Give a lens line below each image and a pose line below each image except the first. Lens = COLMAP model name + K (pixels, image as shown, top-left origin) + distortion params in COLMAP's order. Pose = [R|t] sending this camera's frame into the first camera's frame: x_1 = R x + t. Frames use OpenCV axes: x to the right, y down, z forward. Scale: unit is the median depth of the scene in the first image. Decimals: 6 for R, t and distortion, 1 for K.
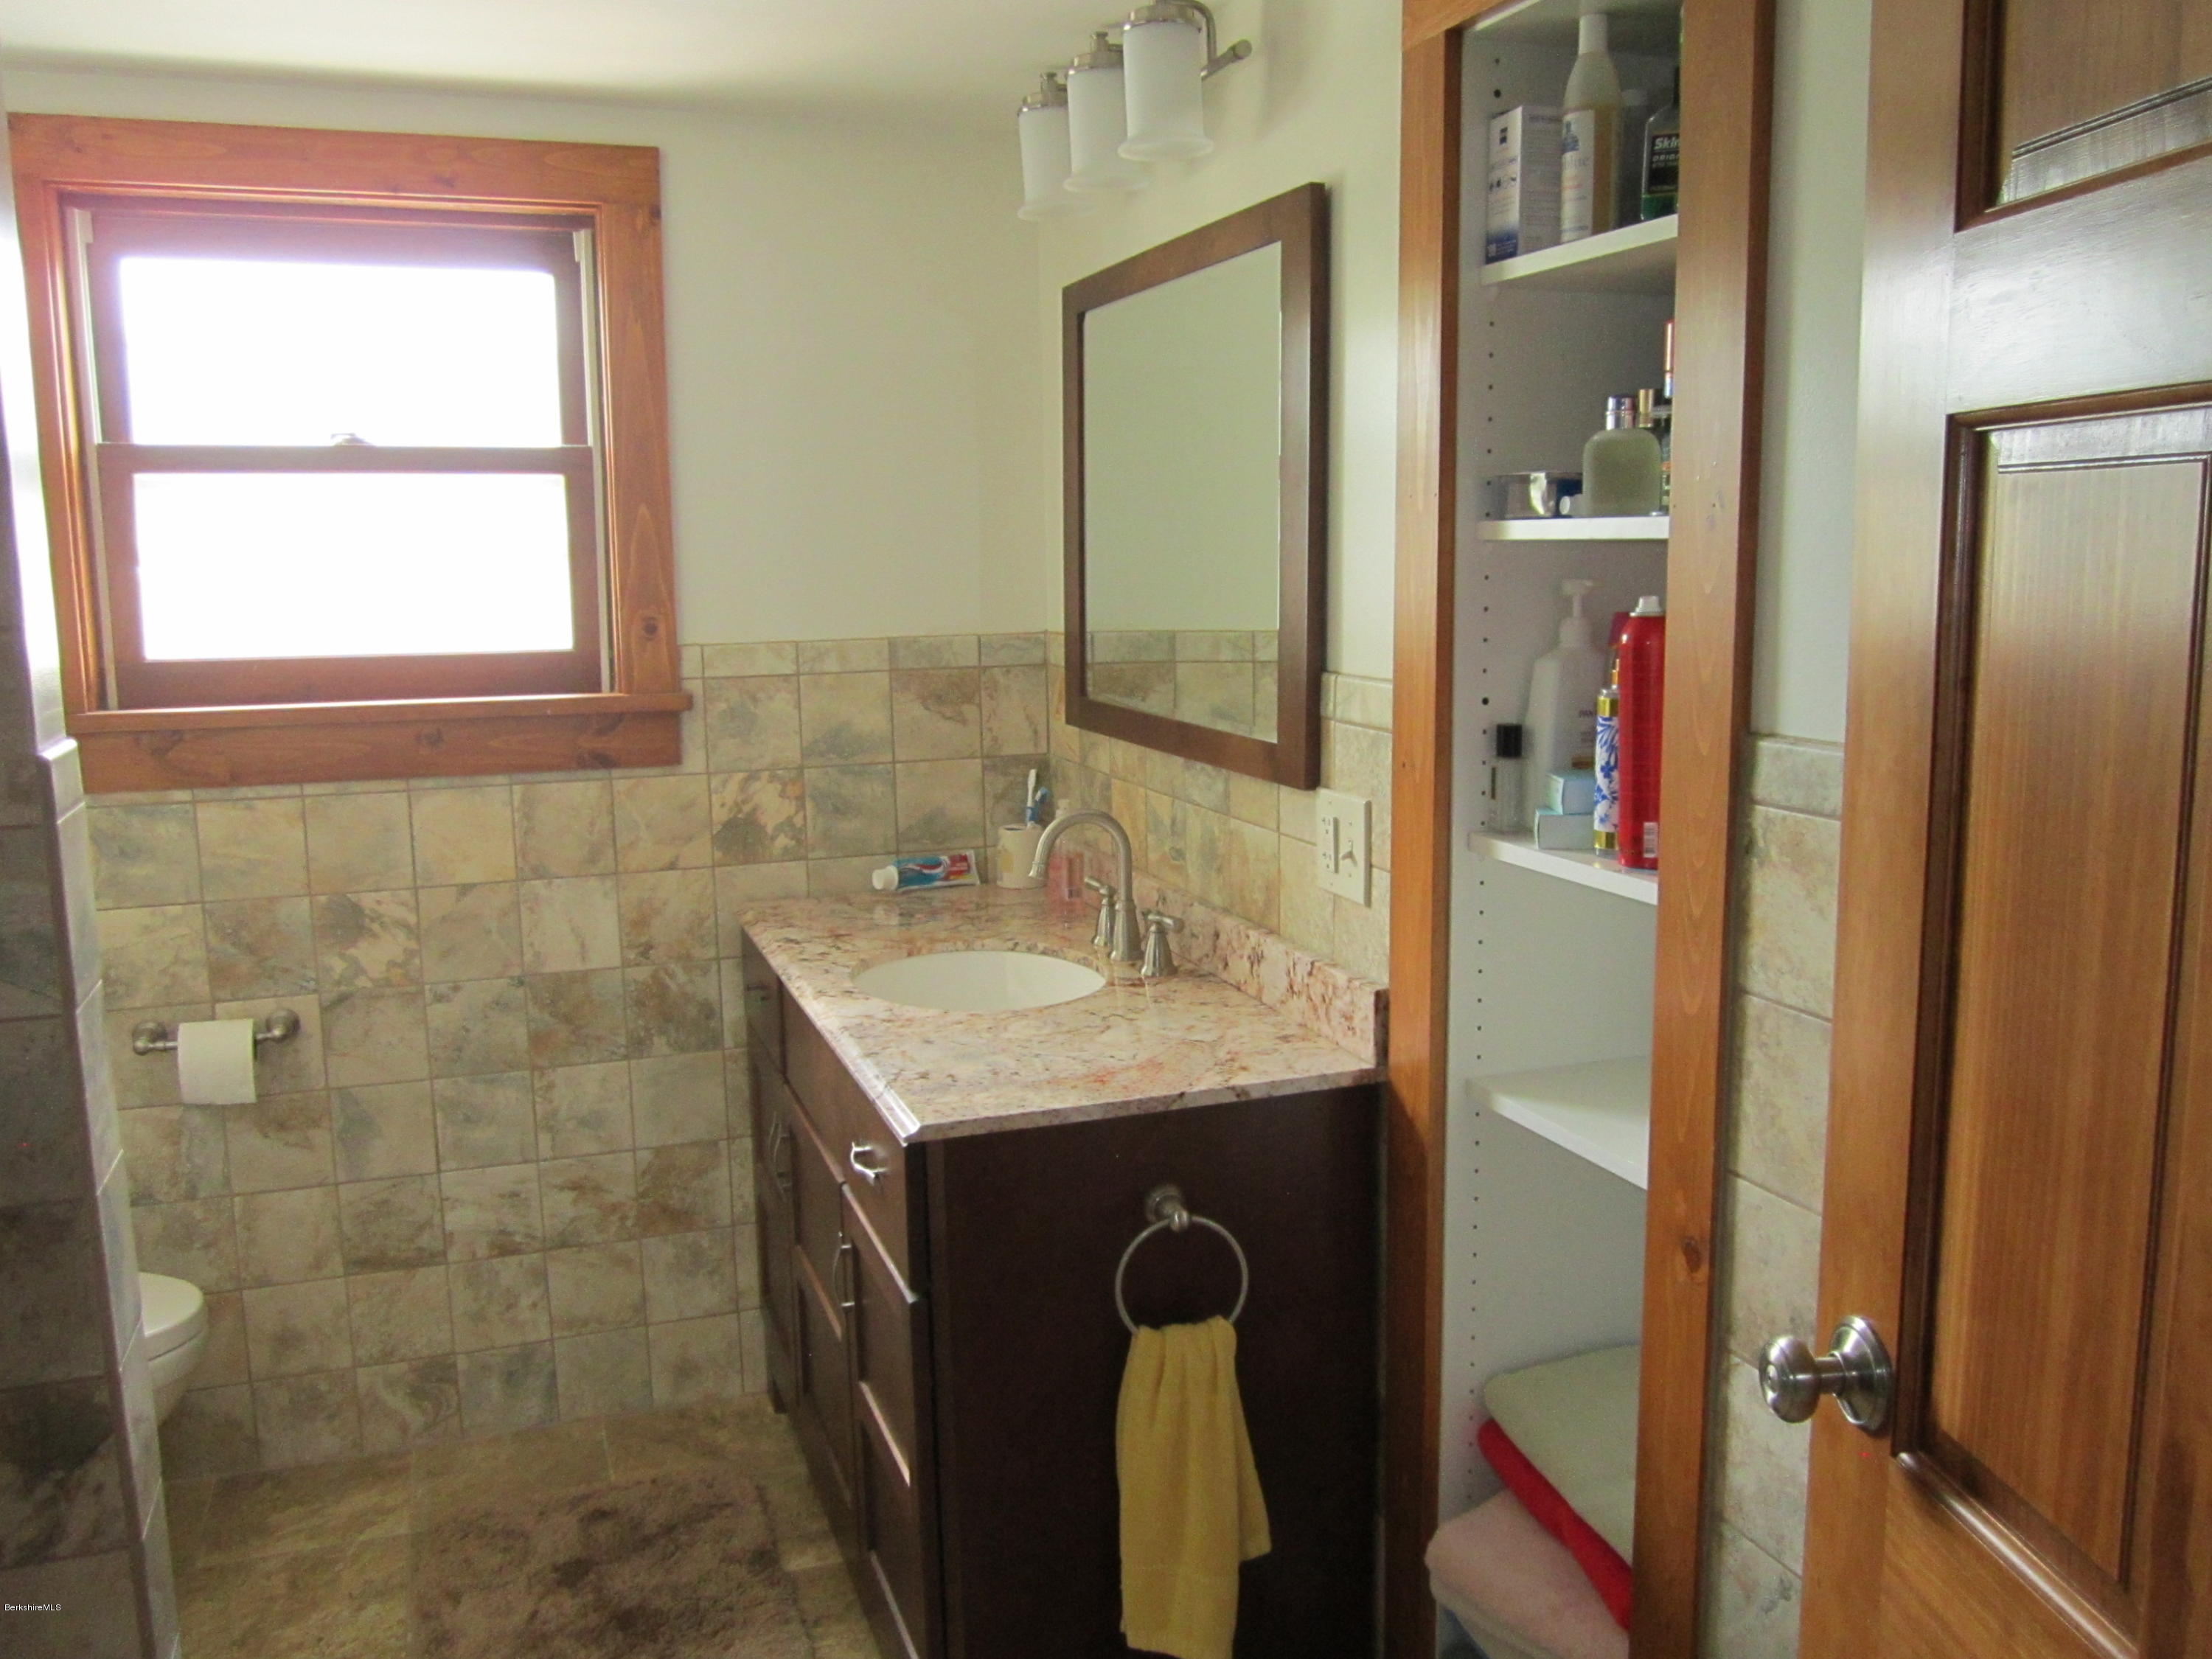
lens RADIAL K [[1819.3, 0, 1128.8], [0, 1819.3, 831.3], [0, 0, 1]] dist [-0.059932, 0.019504]
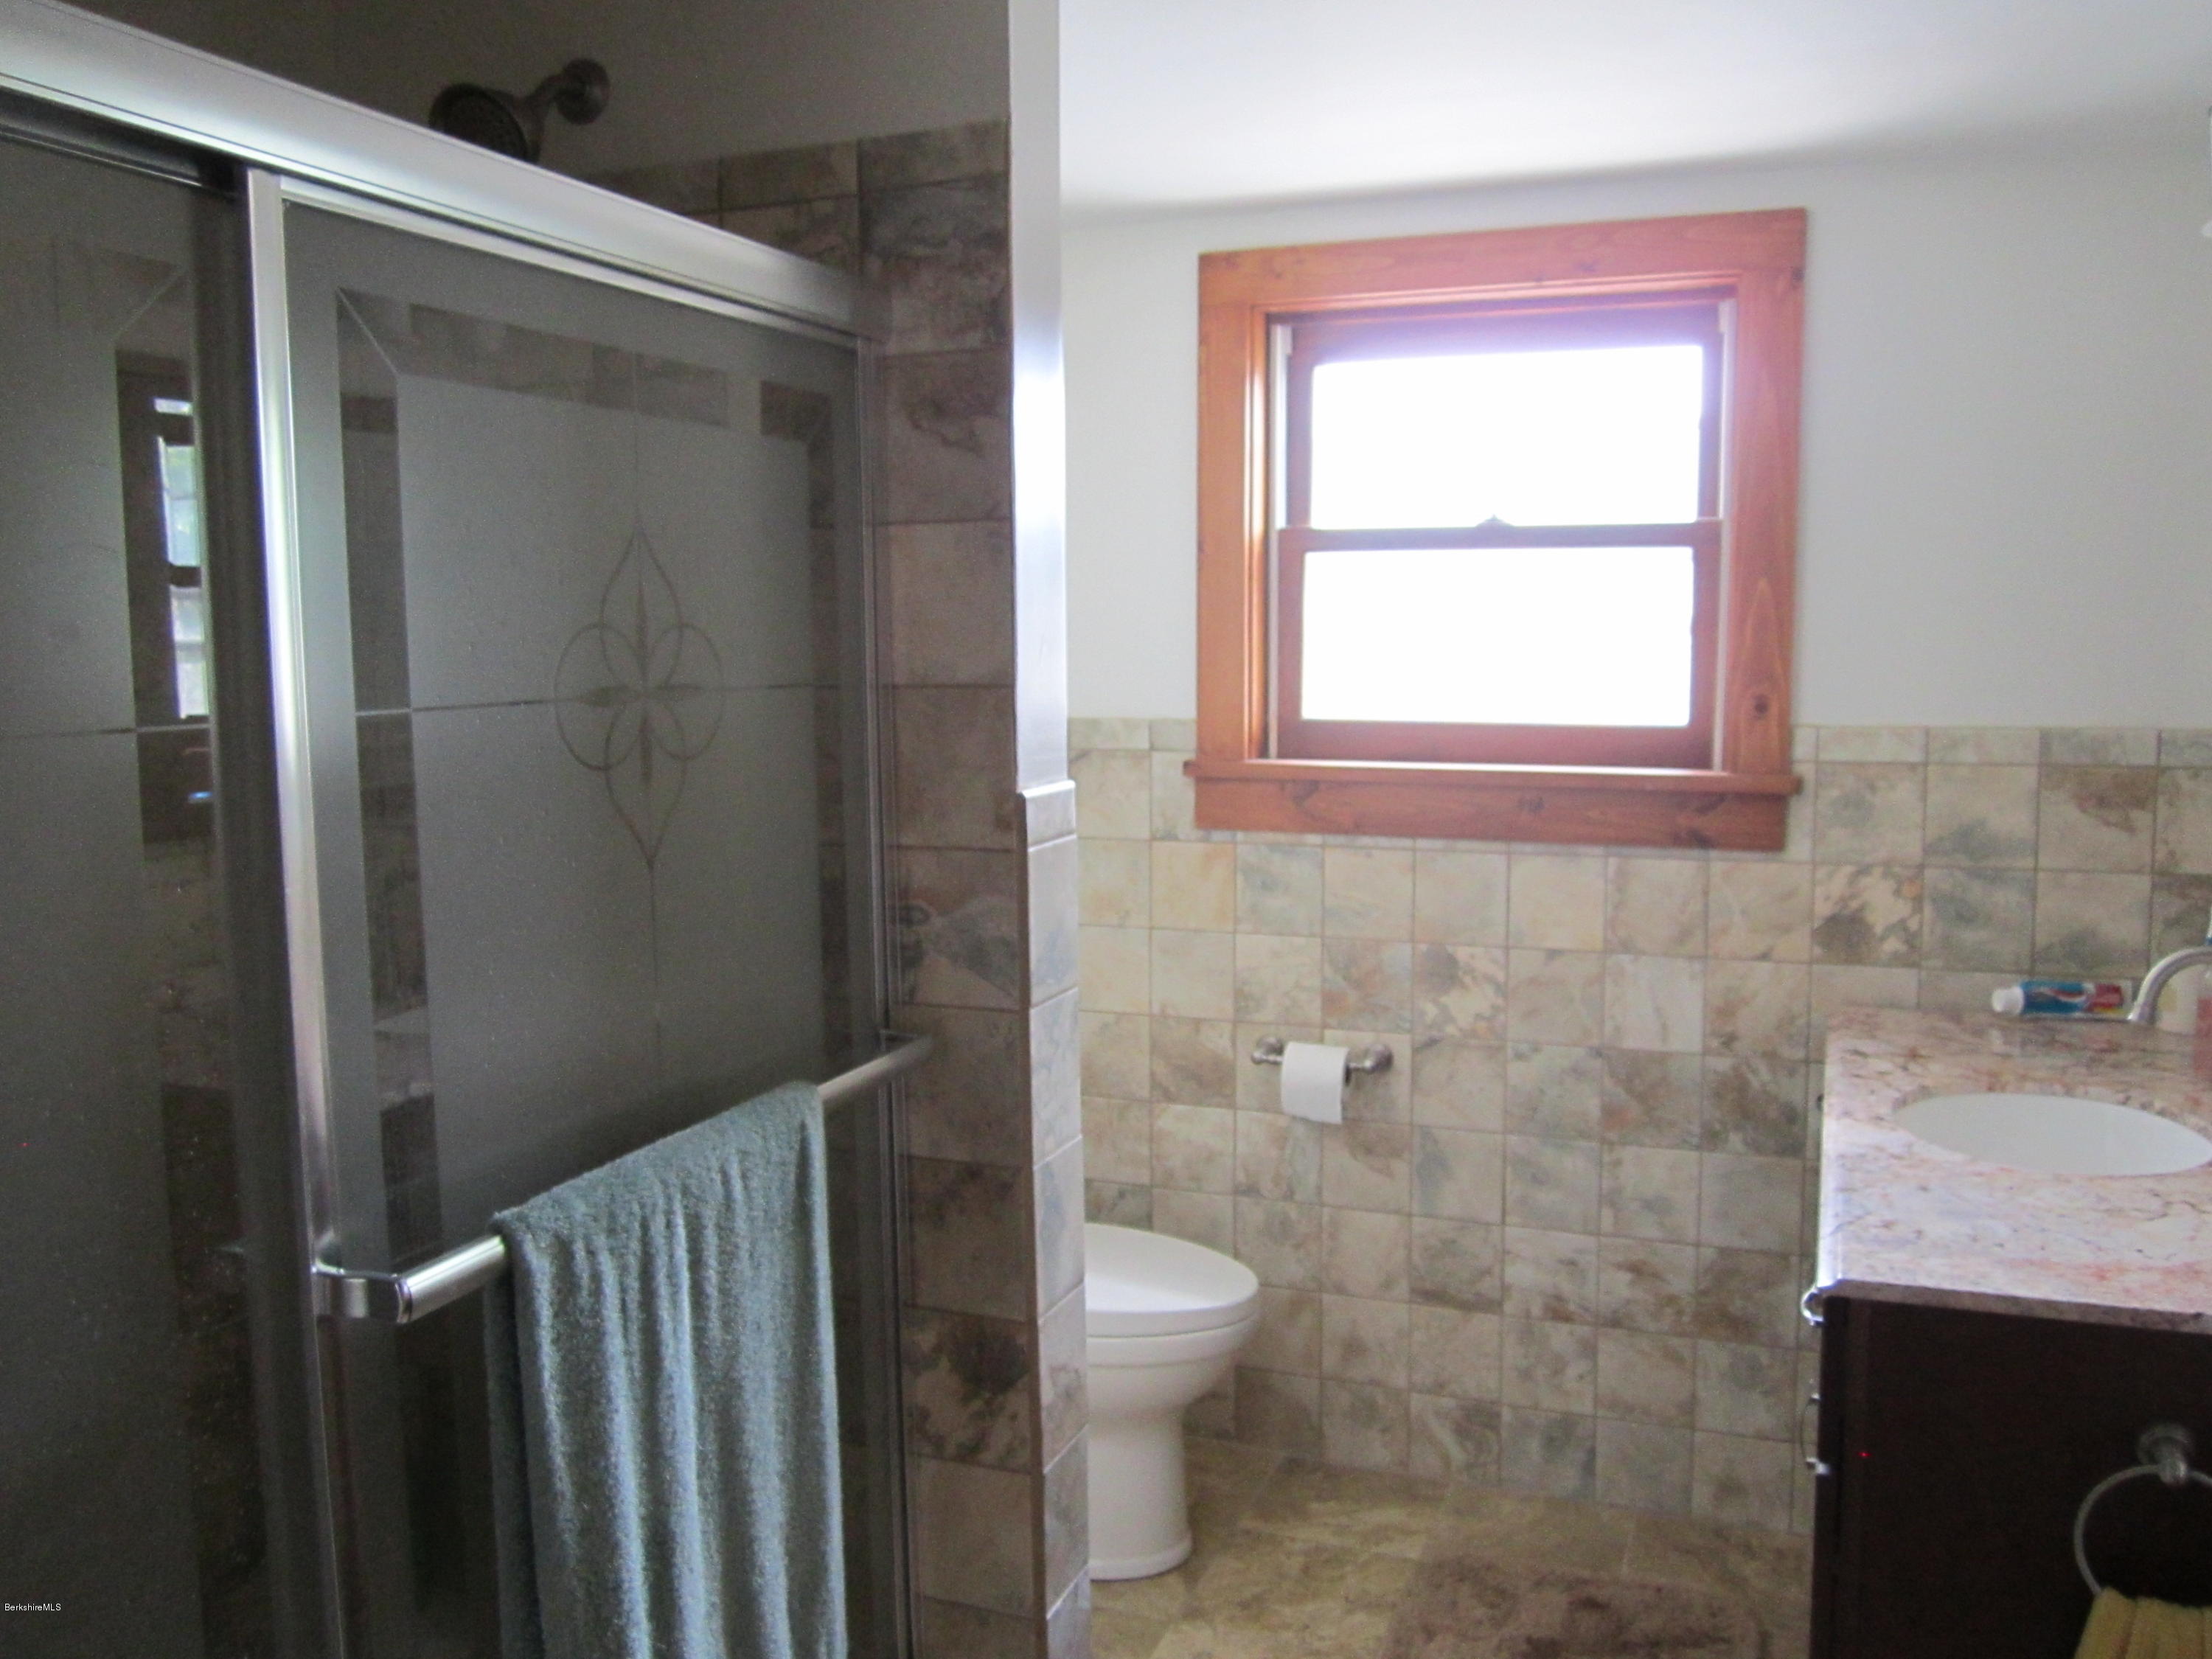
lens RADIAL K [[1819.3, 0, 1116.6], [0, 1819.3, 831.7], [0, 0, 1]] dist [-0.059932, 0.019504]
pose [[0.742998, 0.077494, -0.664792, 0.127177], [-0.103288, 0.994651, 0.000507, -0.012063], [0.661276, 0.068289, 0.747028, 0.067002]]
